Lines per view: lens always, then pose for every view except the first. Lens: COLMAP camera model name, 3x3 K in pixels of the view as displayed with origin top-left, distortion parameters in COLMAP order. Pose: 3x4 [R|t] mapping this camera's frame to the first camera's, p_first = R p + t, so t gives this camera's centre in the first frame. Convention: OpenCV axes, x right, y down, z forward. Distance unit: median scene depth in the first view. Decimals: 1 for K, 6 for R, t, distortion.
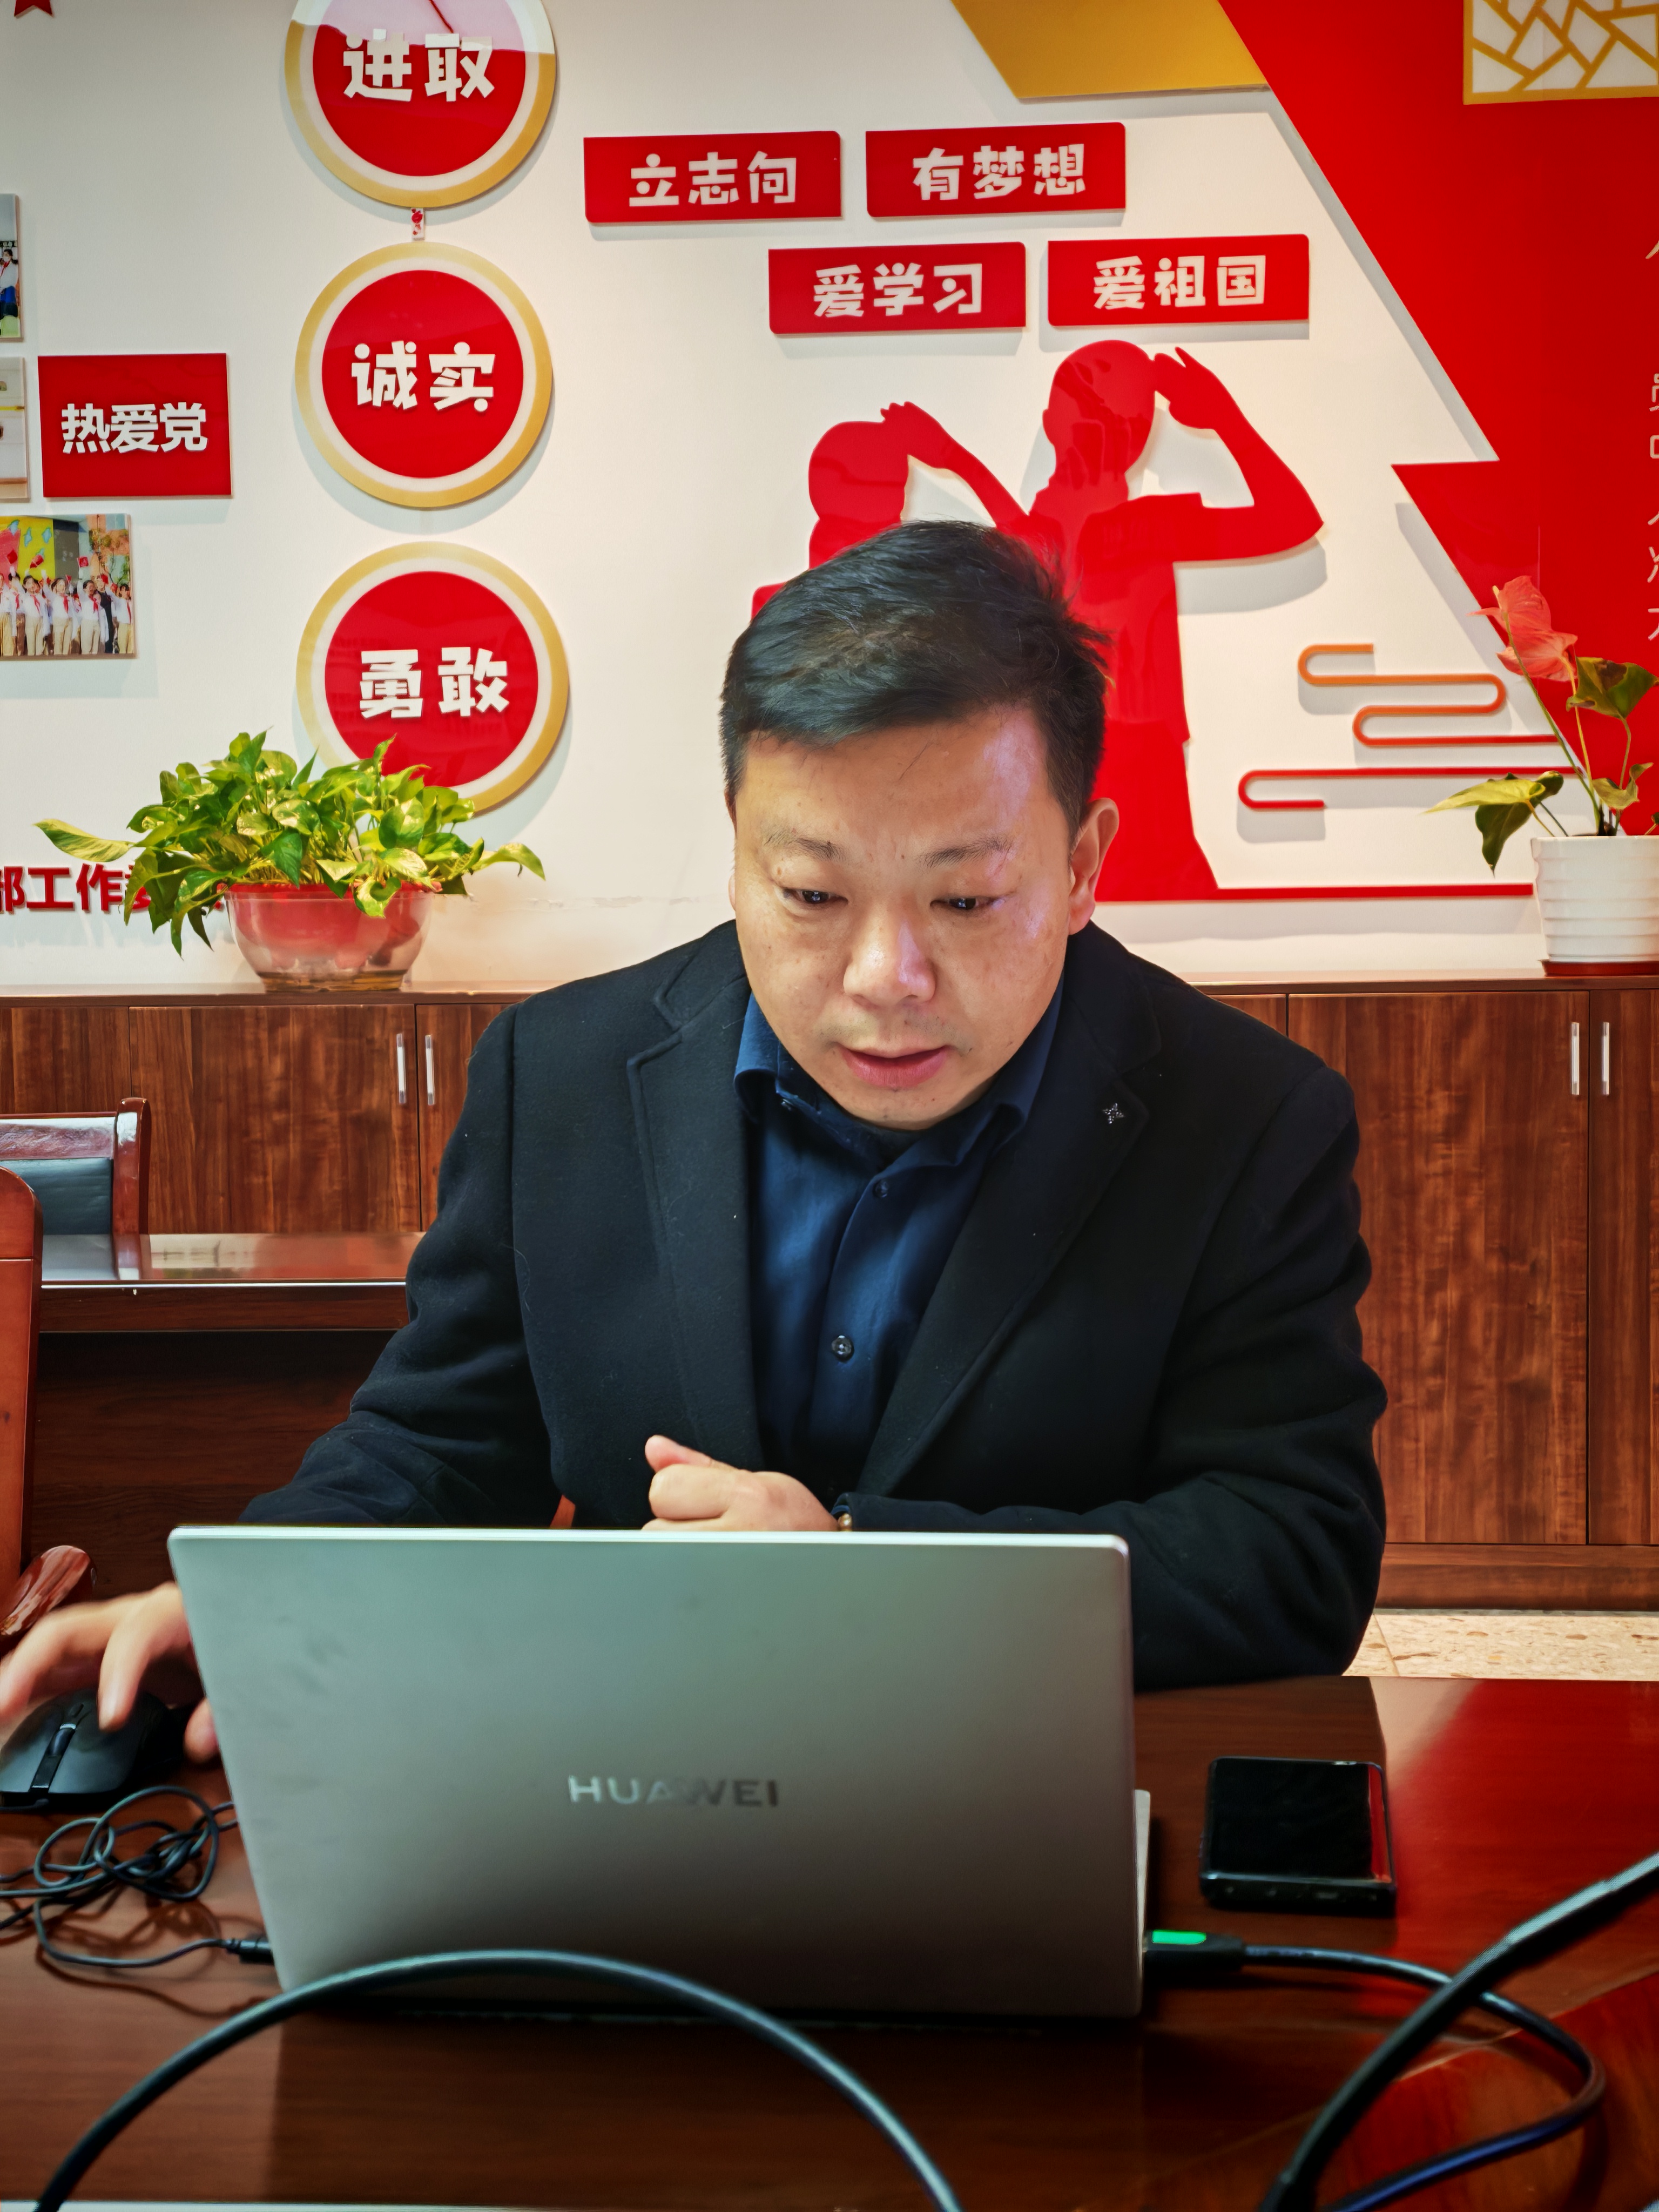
lens RADIAL K [[3019.6, 0, 829.5], [0, 3019.6, 1106.0], [0, 0, 1]] dist [0.179437, -0.514188]
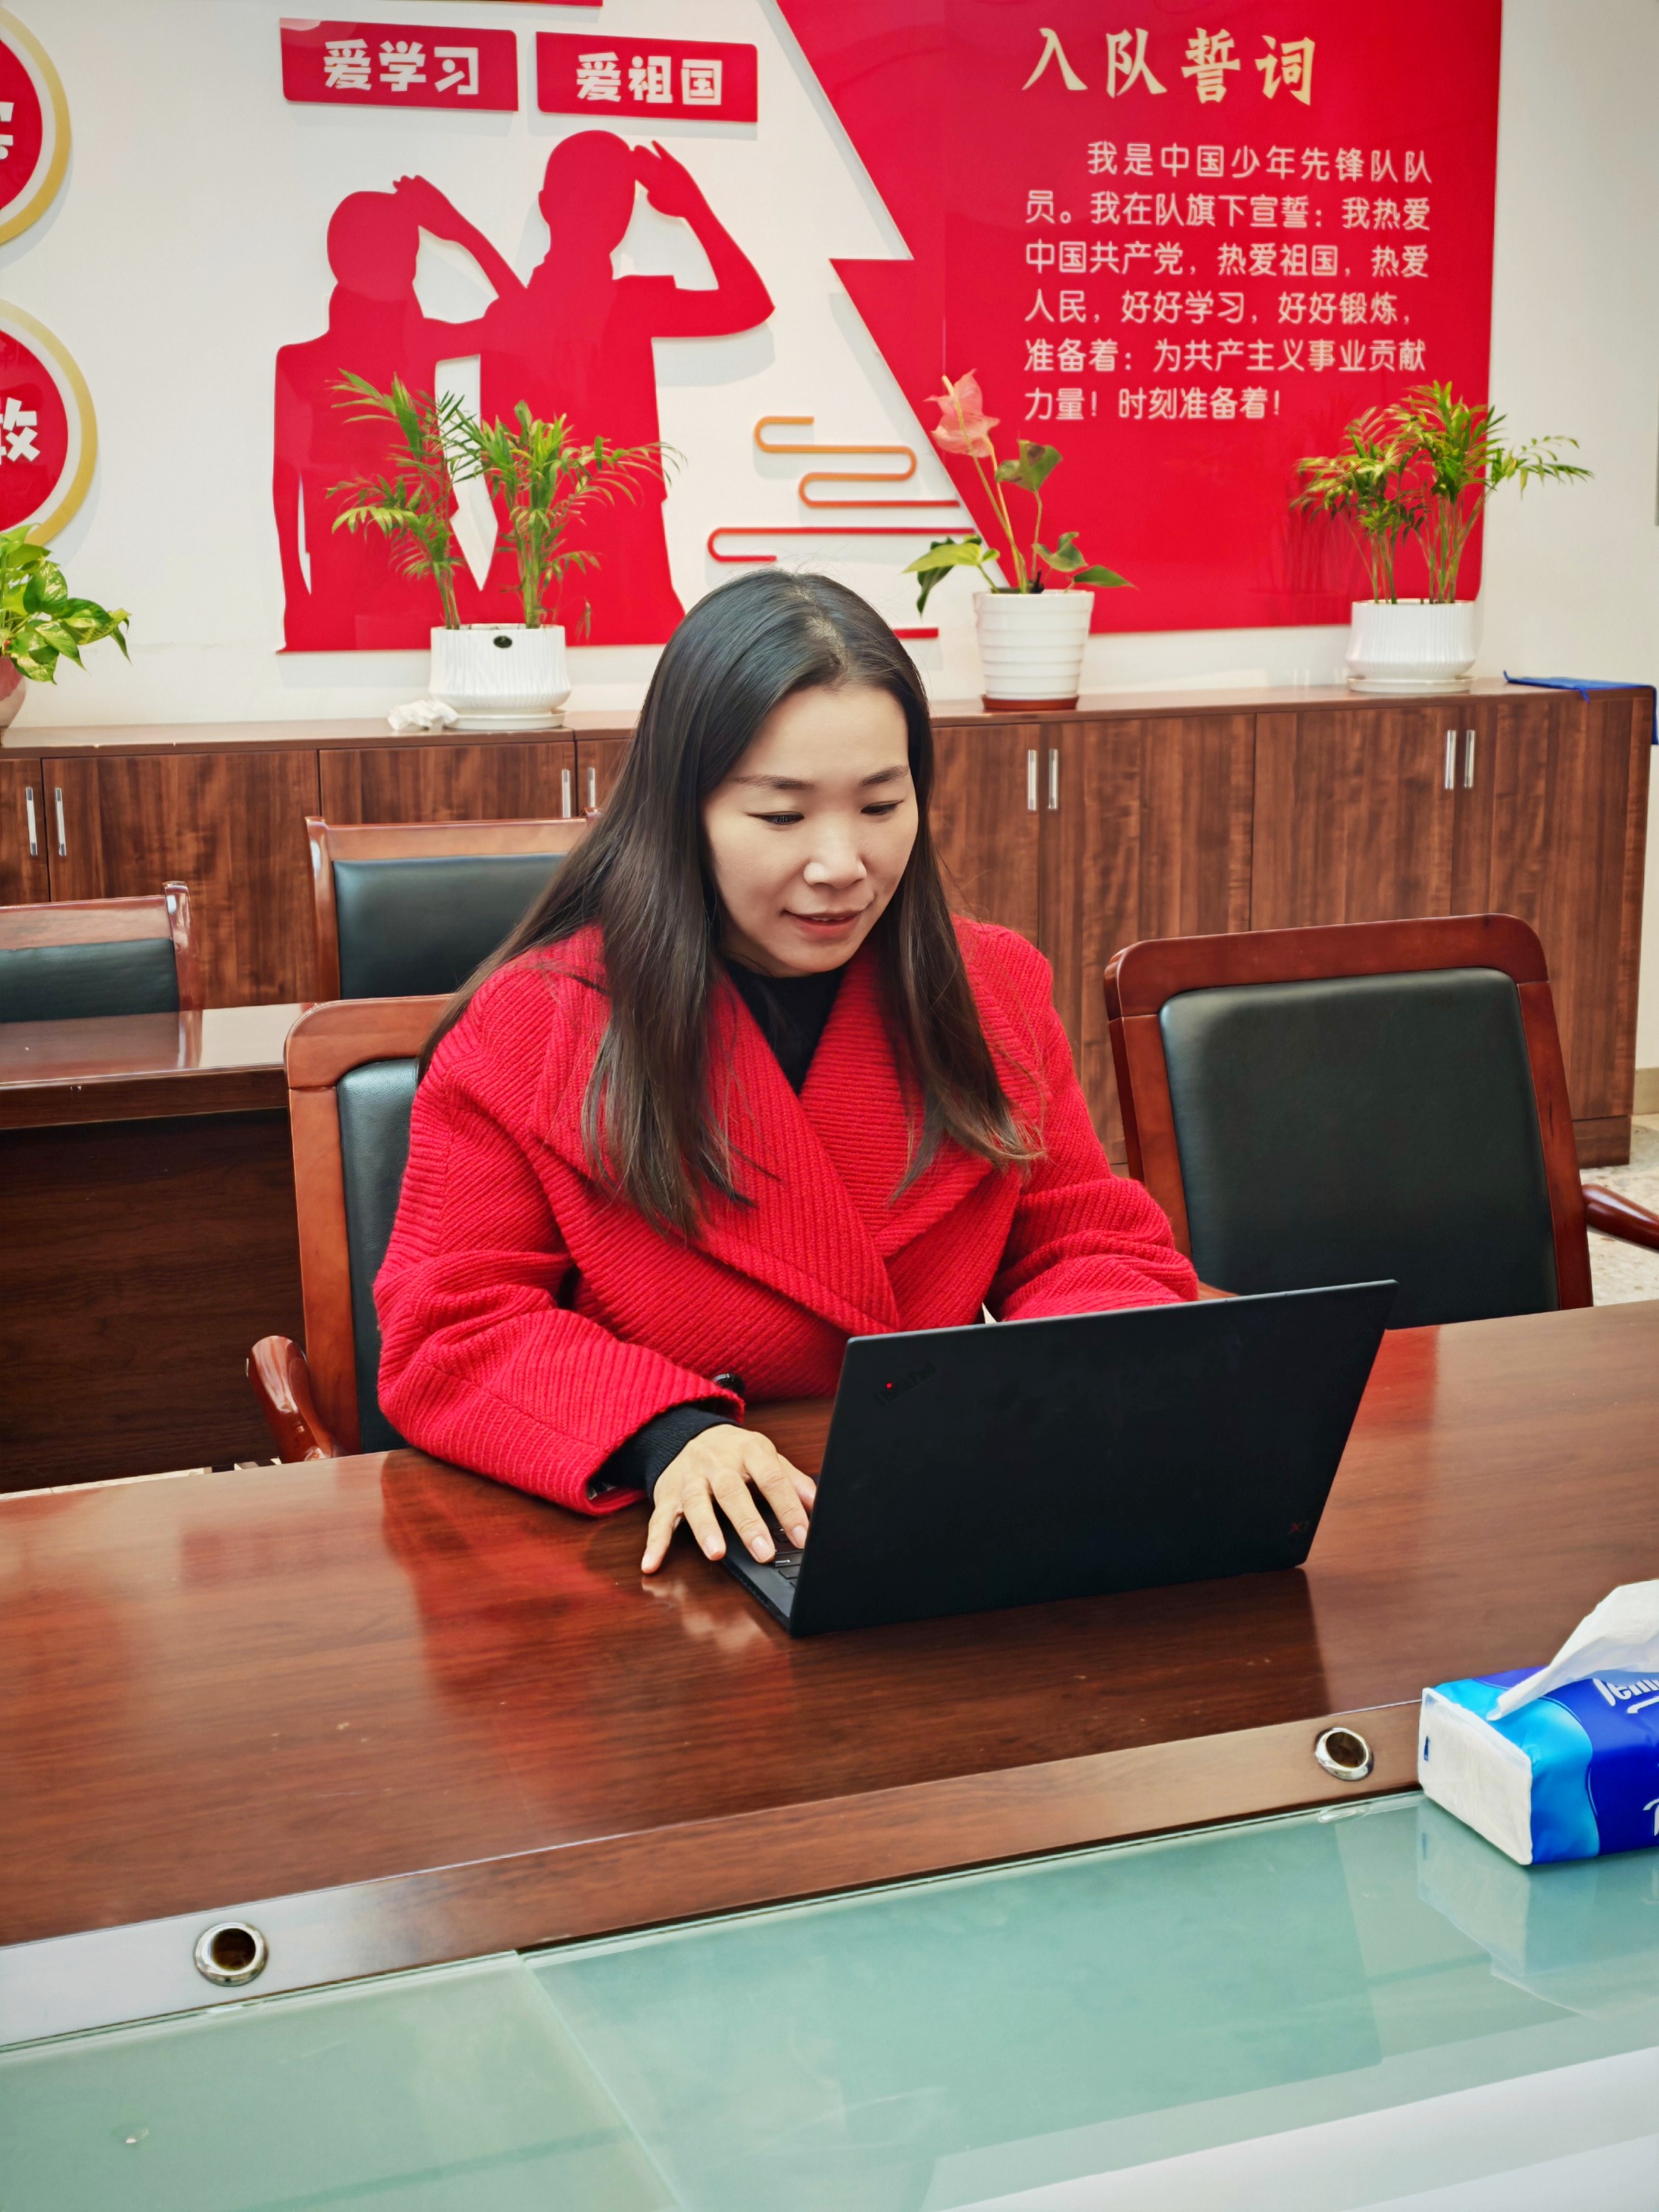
lens RADIAL K [[3140.3, 0, 837.9], [0, 3140.3, 1088.4], [0, 0, 1]] dist [0.155458, -0.363617]
pose [[0.899361, -0.073650, 0.430958, -0.347521], [0.027536, 0.993294, 0.112287, -0.033799], [-0.436338, -0.089120, 0.895358, -0.094538]]
